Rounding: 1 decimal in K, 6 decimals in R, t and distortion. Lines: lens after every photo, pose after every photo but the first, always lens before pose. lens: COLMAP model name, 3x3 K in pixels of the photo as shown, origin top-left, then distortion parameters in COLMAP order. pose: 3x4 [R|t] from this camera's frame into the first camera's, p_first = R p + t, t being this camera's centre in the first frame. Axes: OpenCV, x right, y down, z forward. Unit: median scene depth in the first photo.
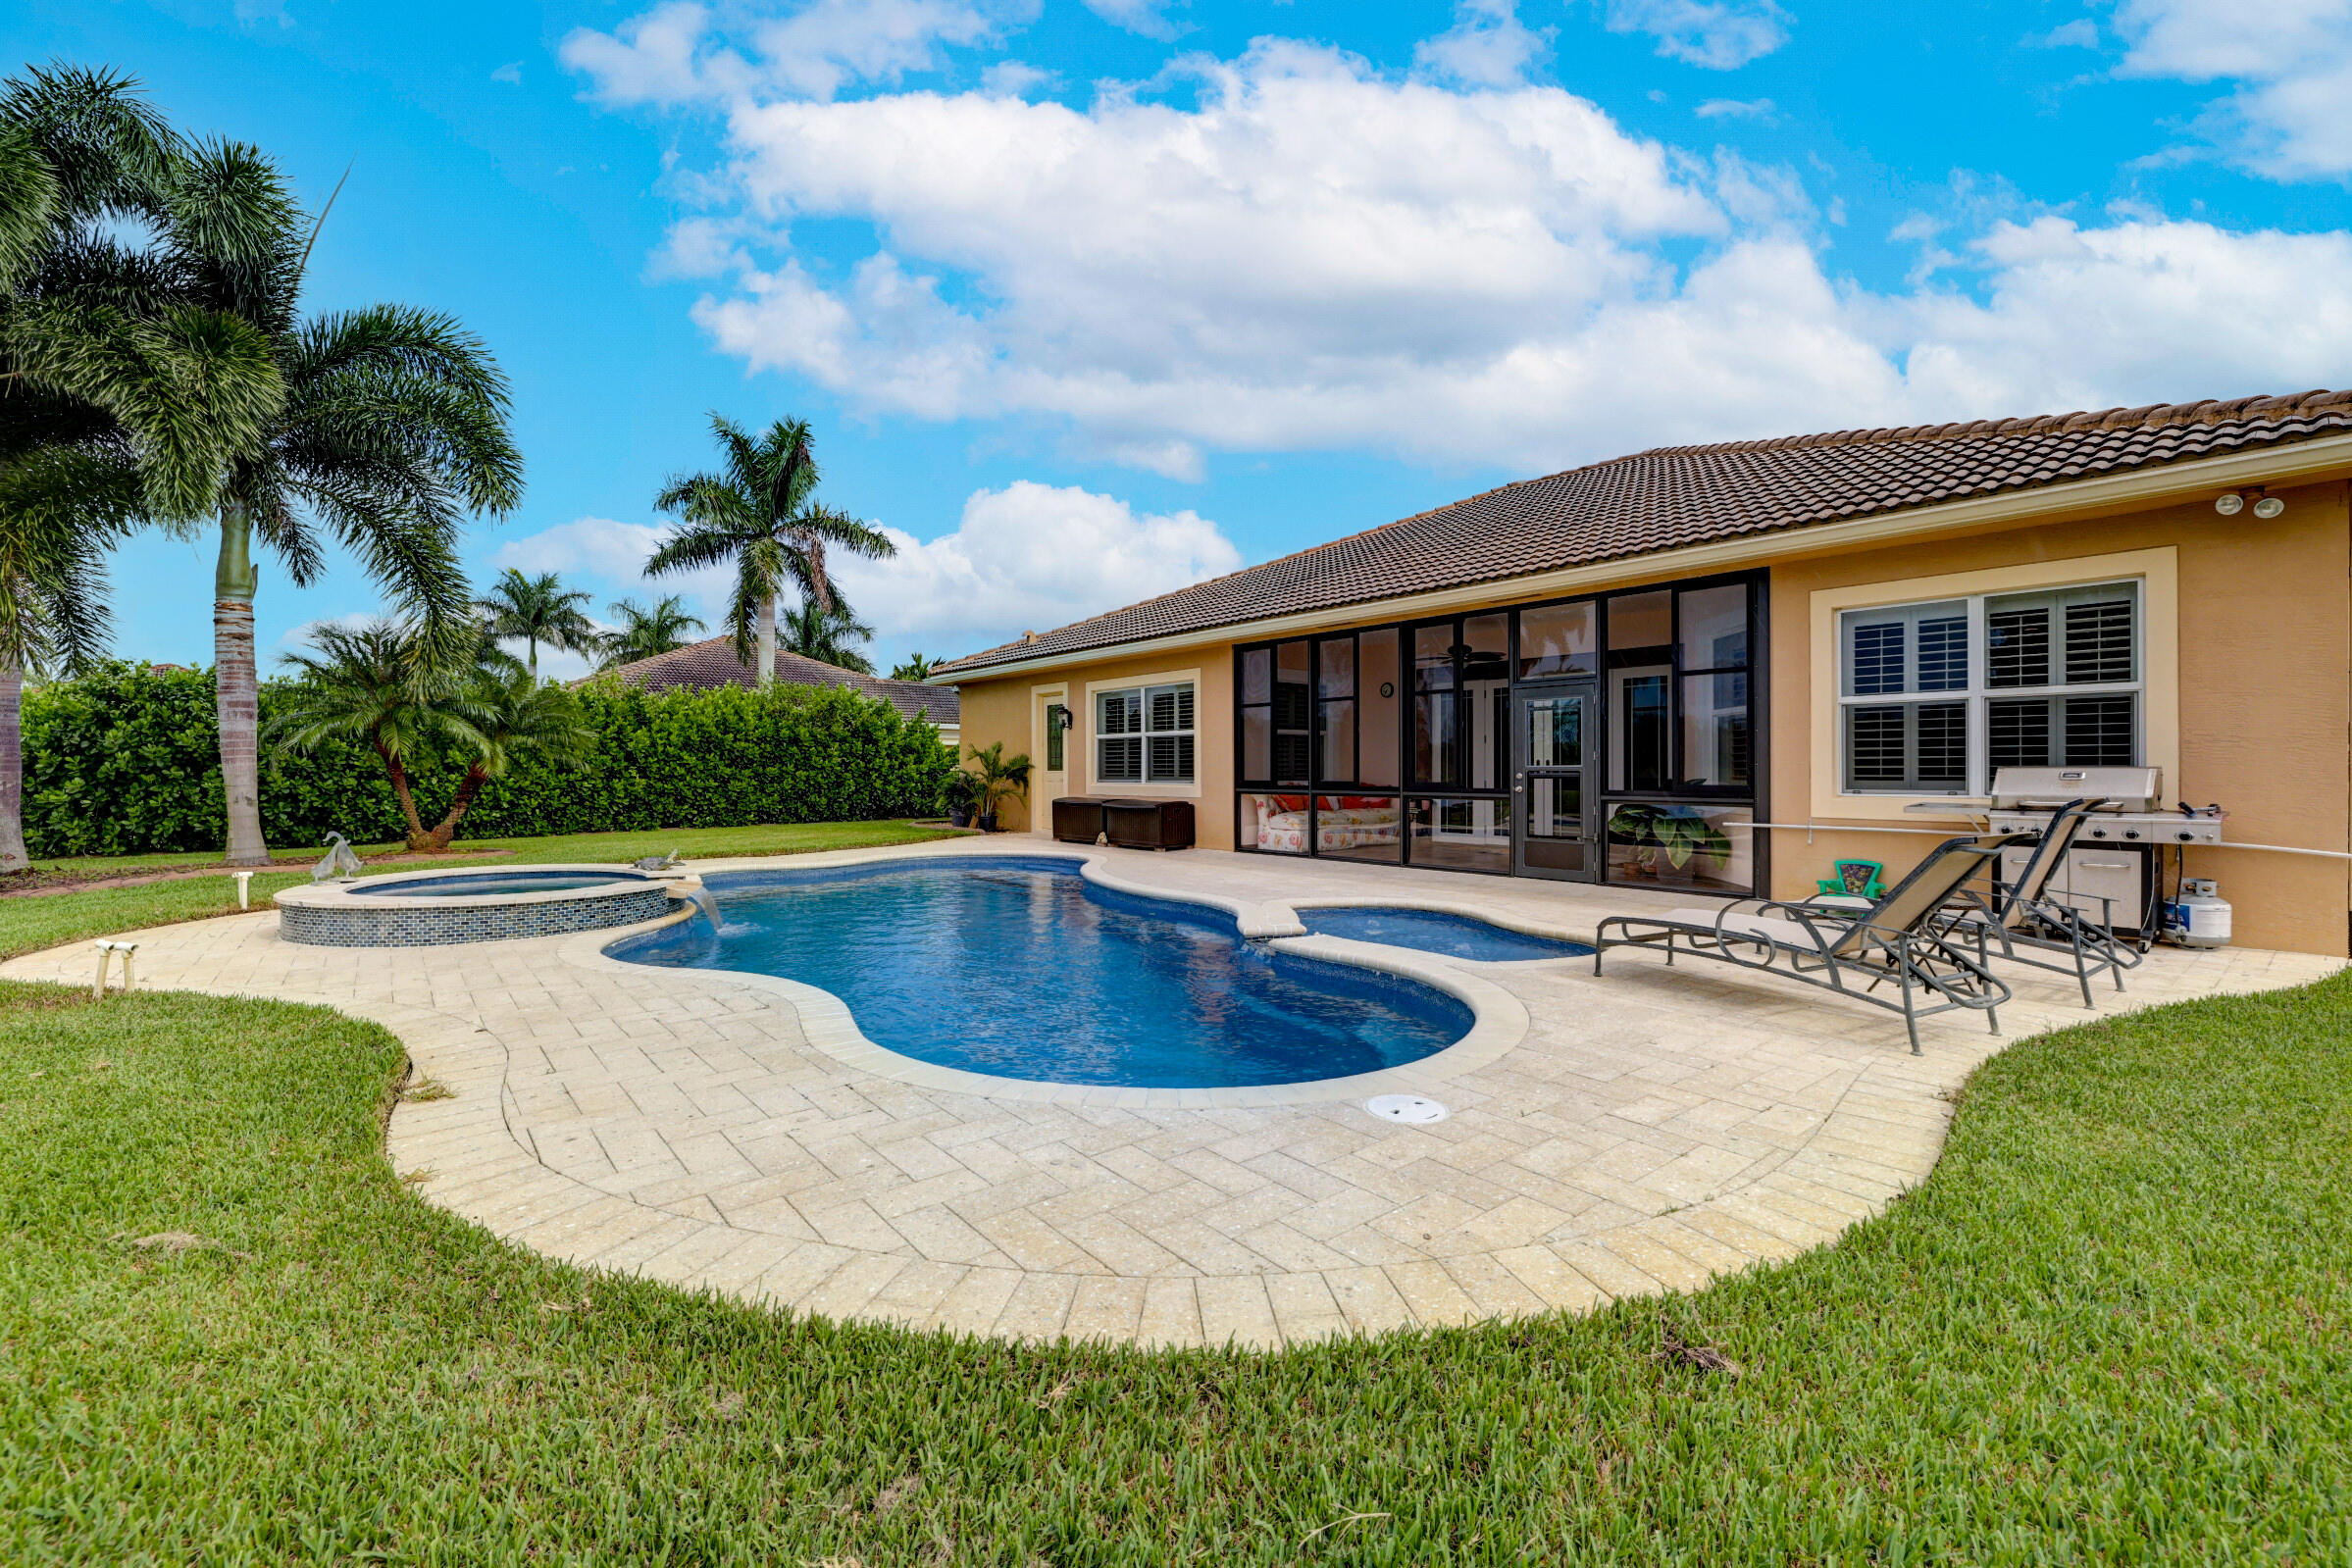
lens RADIAL K [[992.3, 0, 1193.7], [0, 992.3, 767.7], [0, 0, 1]] dist [0.000827, 0.000482]
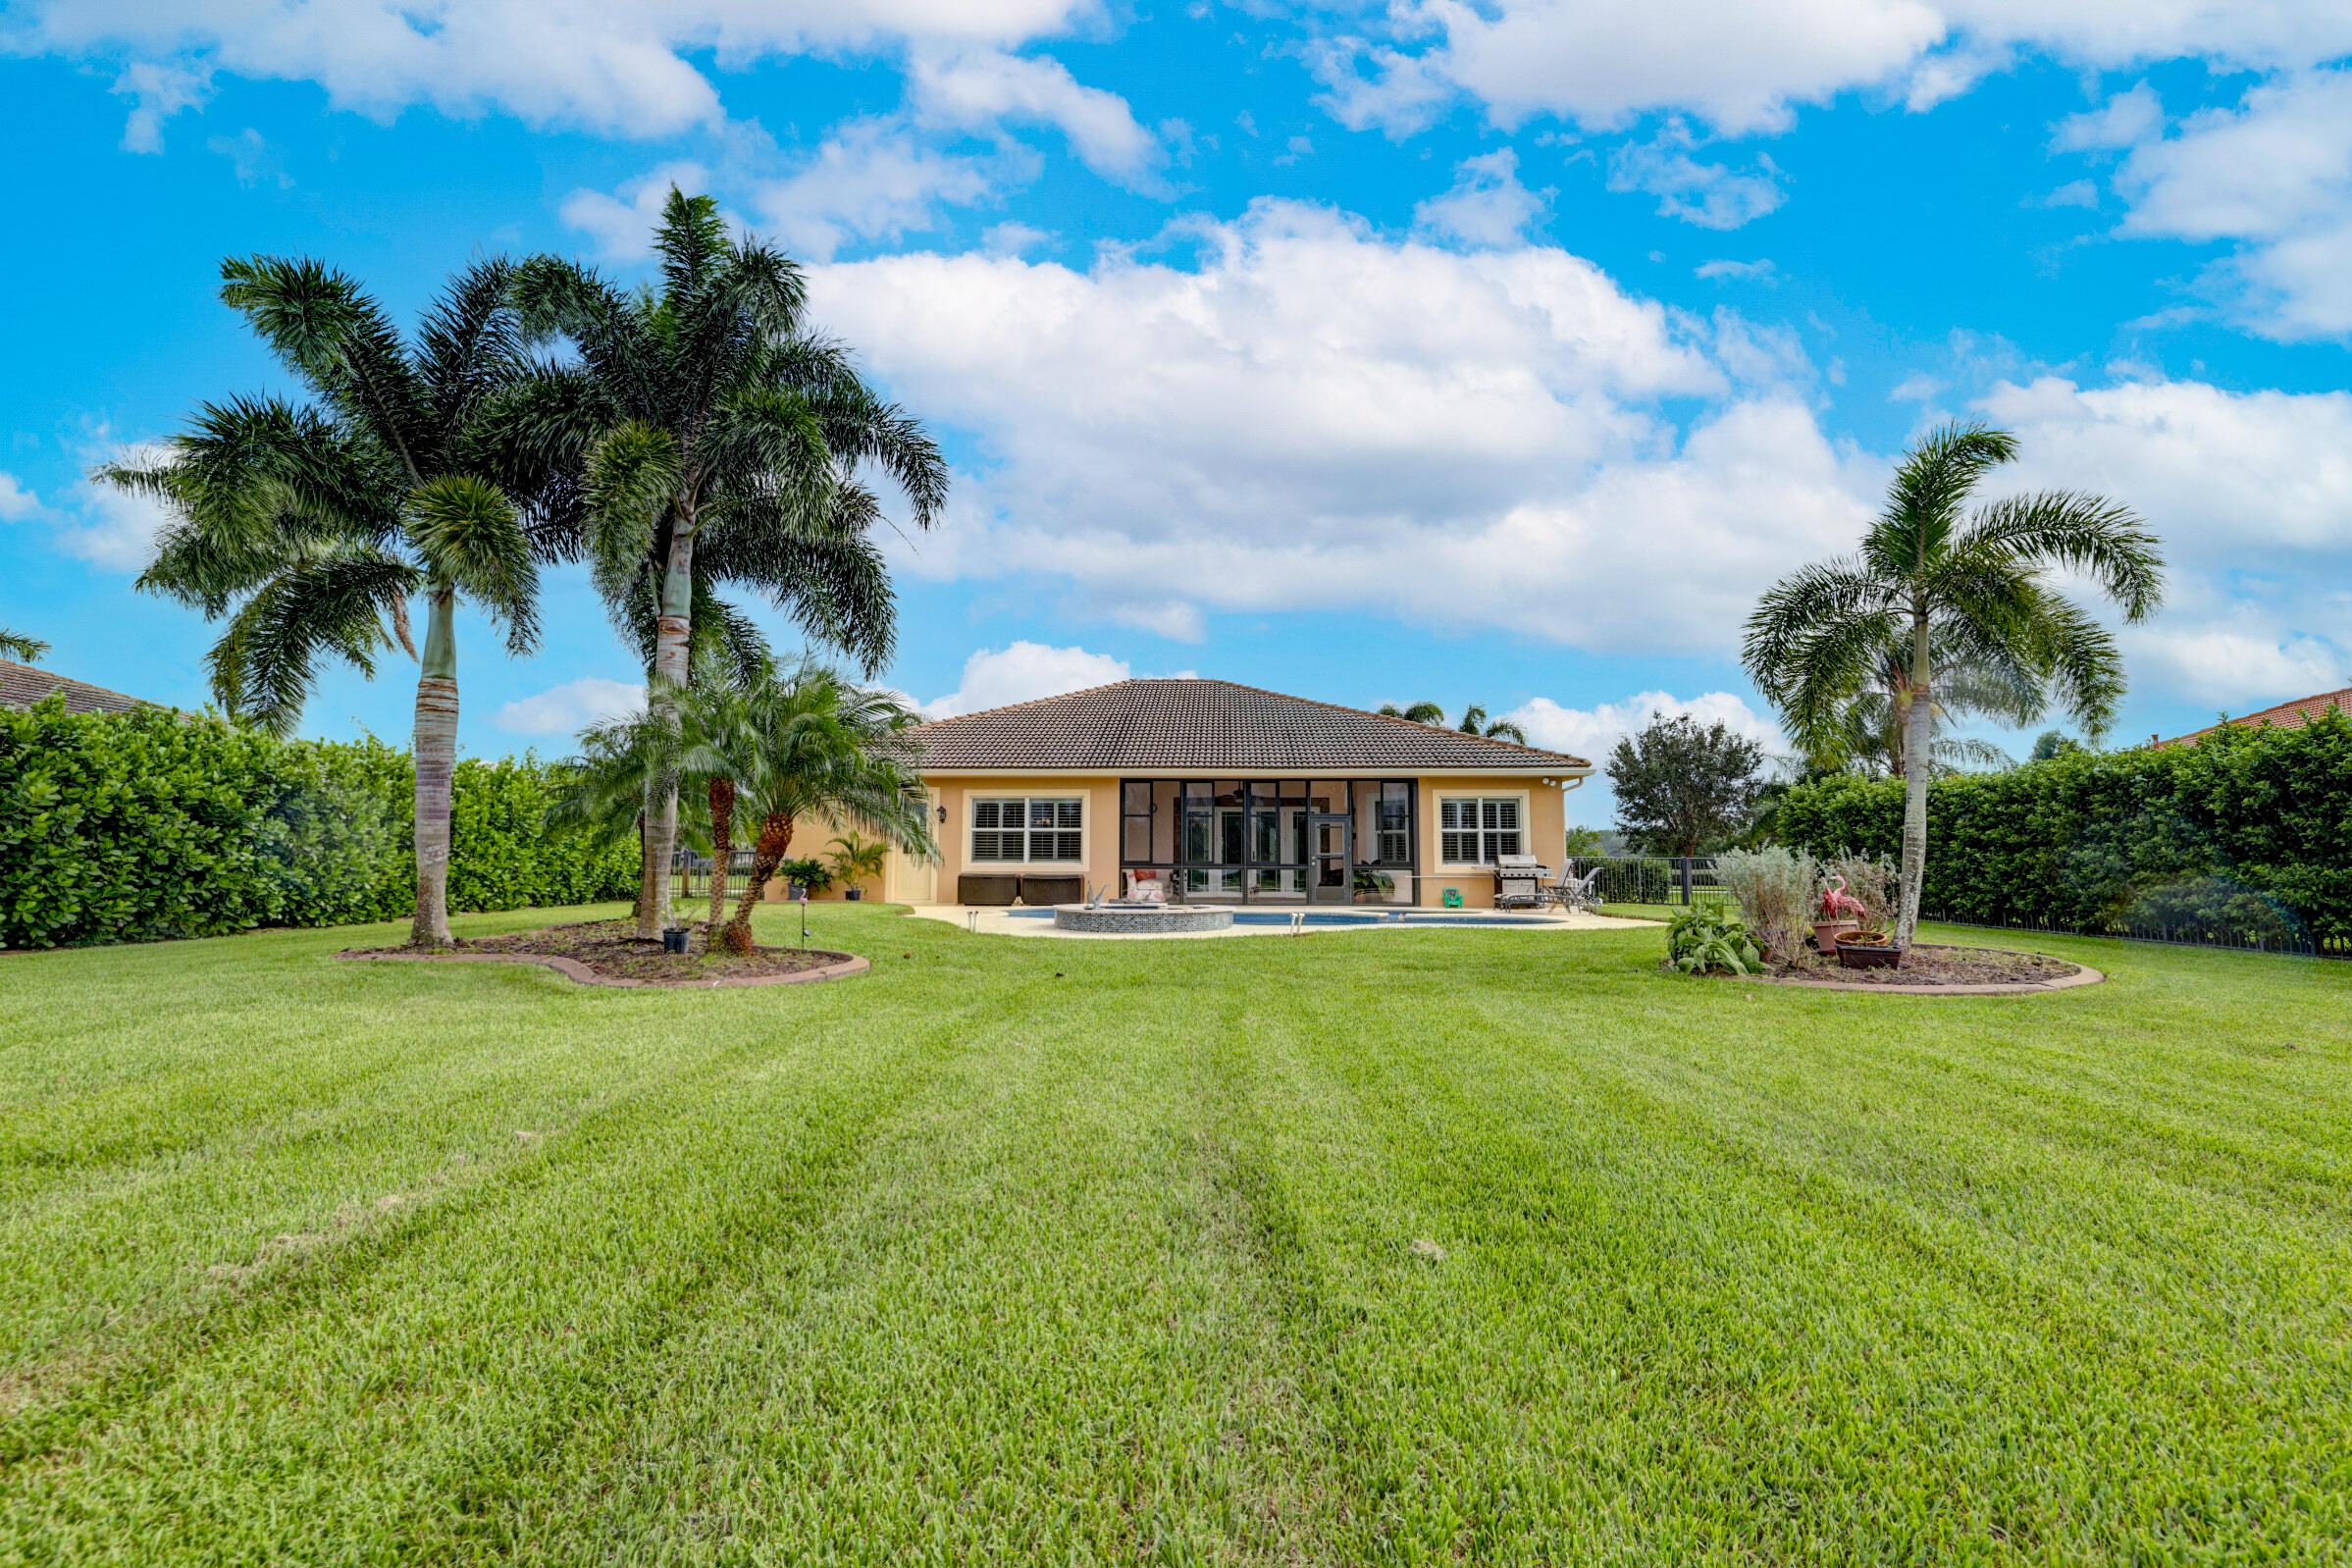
lens RADIAL K [[992.4, 0, 1181.0], [0, 992.4, 789.6], [0, 0, 1]] dist [0.000827, 0.000482]
pose [[0.662936, 0.060856, 0.746199, -1.013234], [-0.005485, 0.997059, -0.076441, 0.018680], [-0.748656, 0.046583, 0.661320, -0.149050]]
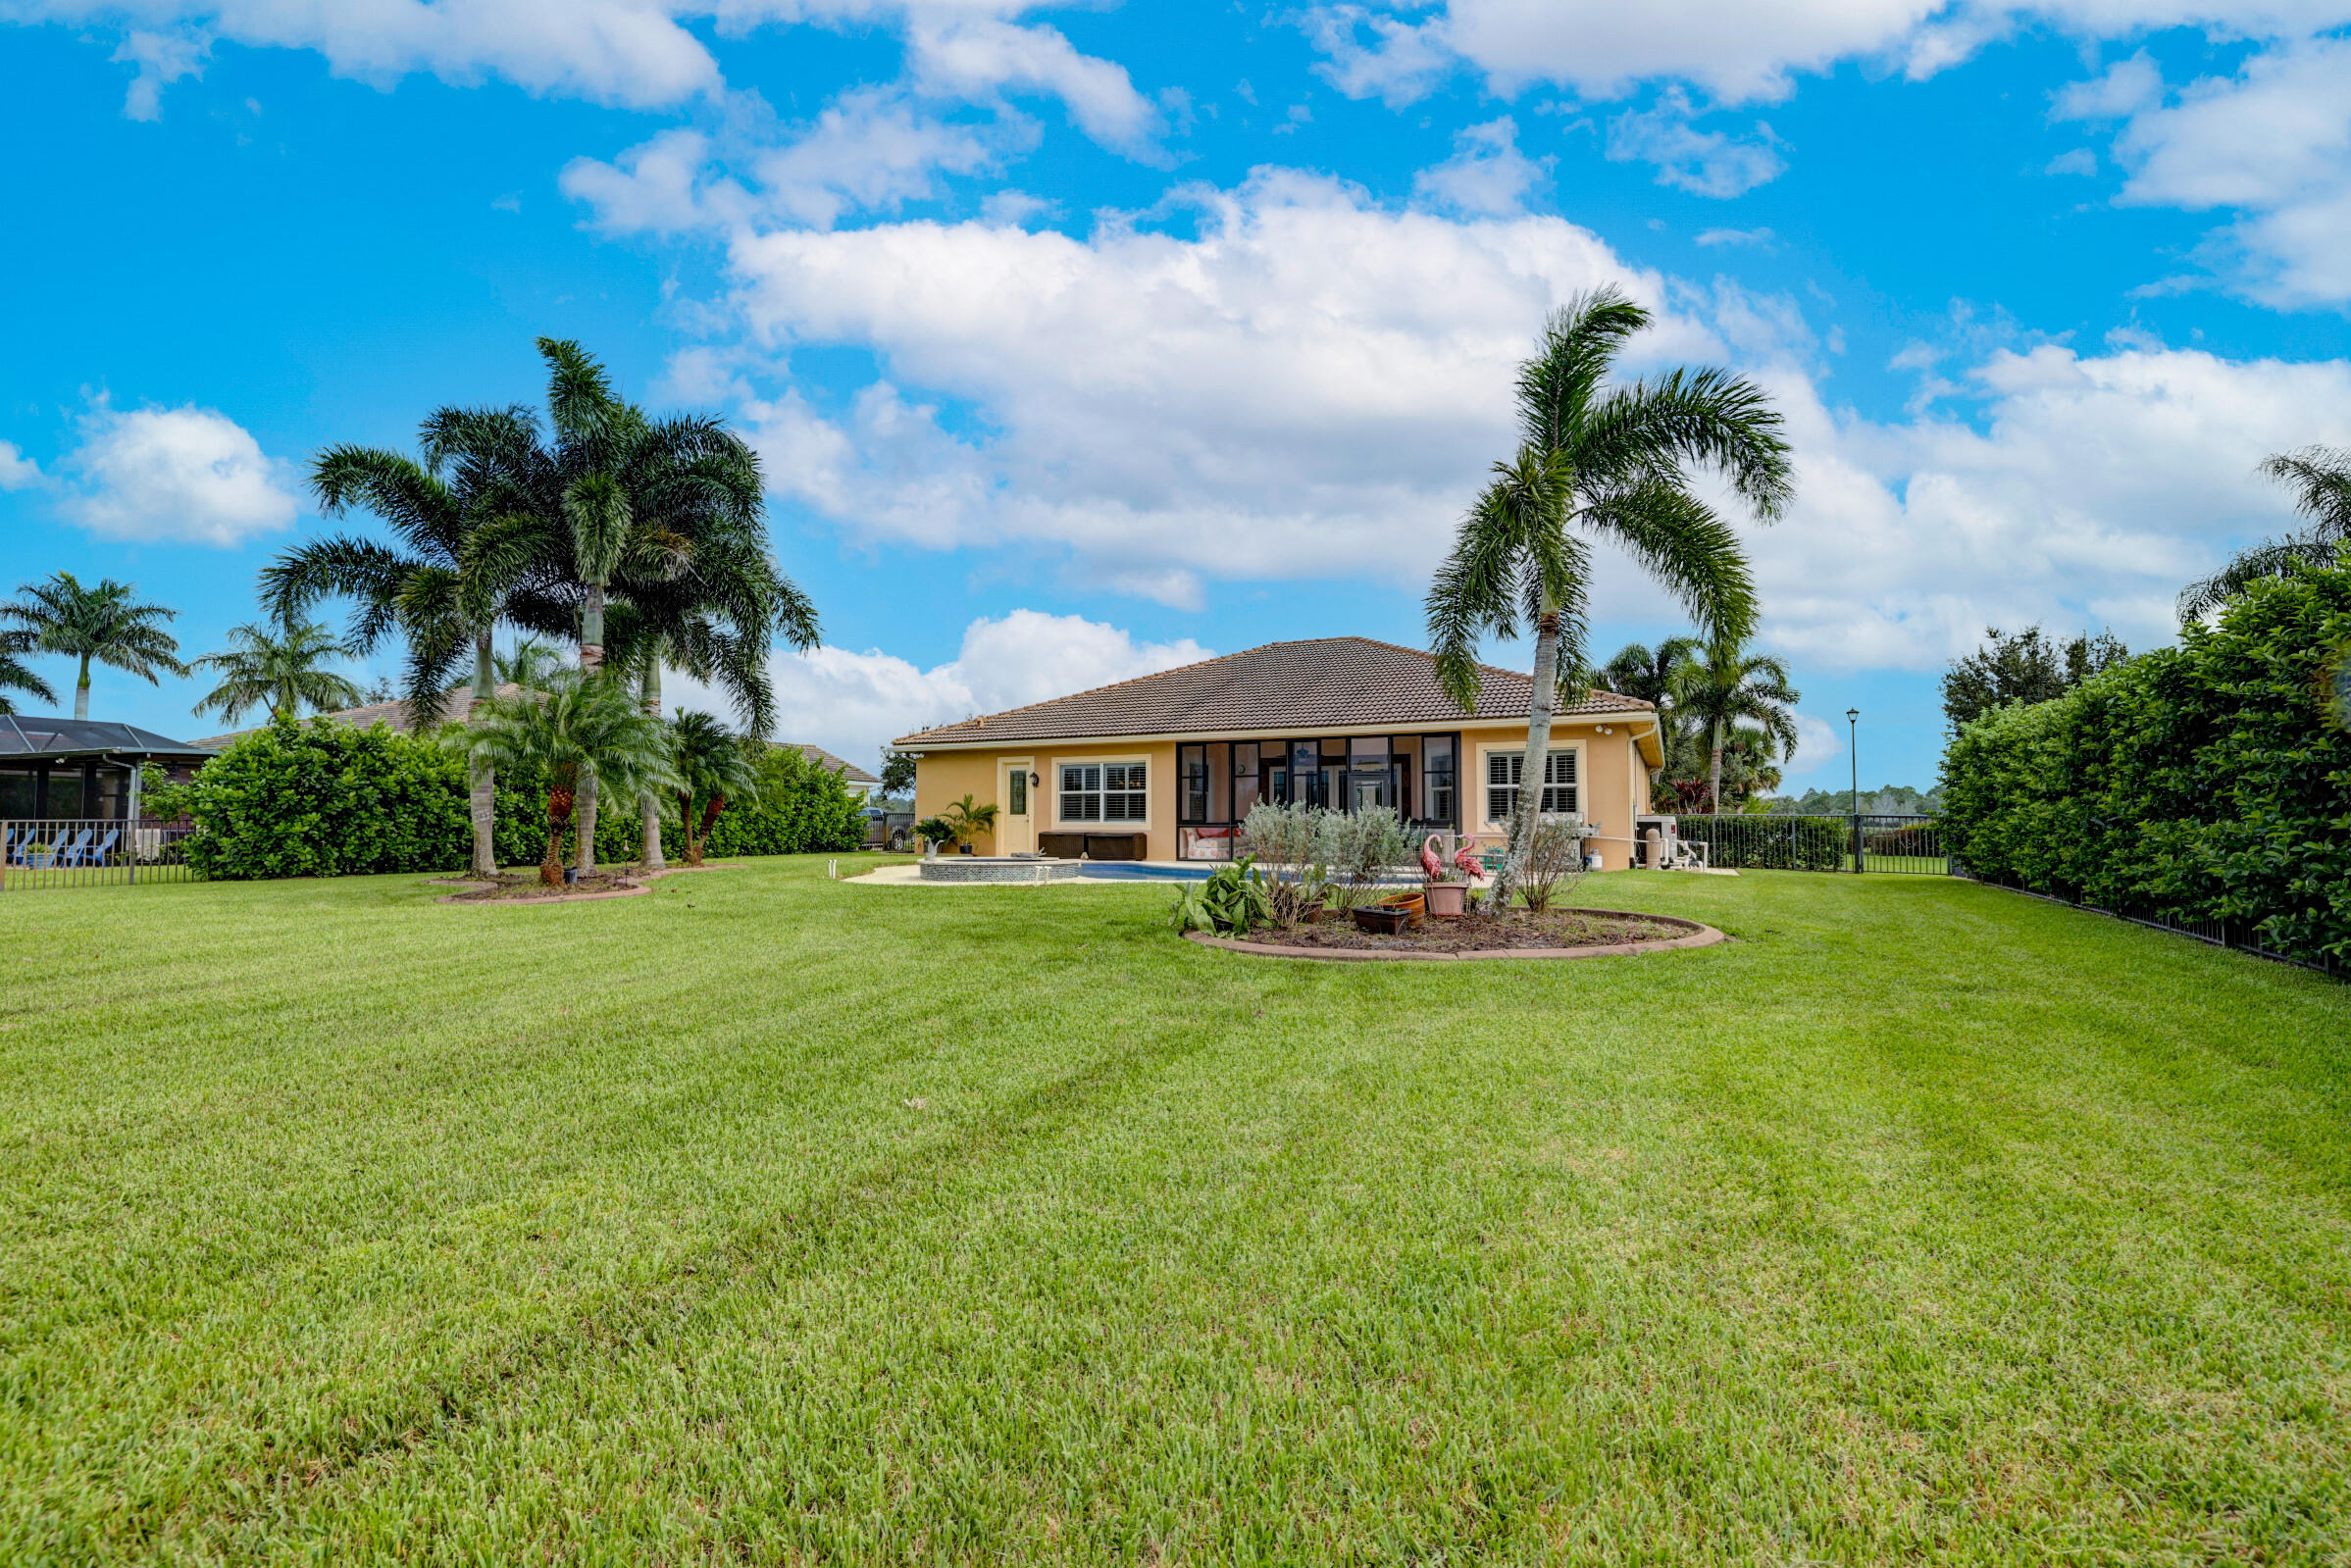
lens RADIAL K [[991.8, 0, 1193.9], [0, 991.8, 775.8], [0, 0, 1]] dist [0.000827, 0.000482]
pose [[0.911731, 0.024090, 0.410082, -0.589086], [-0.004938, 0.998850, -0.047697, 0.017108], [-0.410759, 0.041462, 0.910801, -0.553319]]
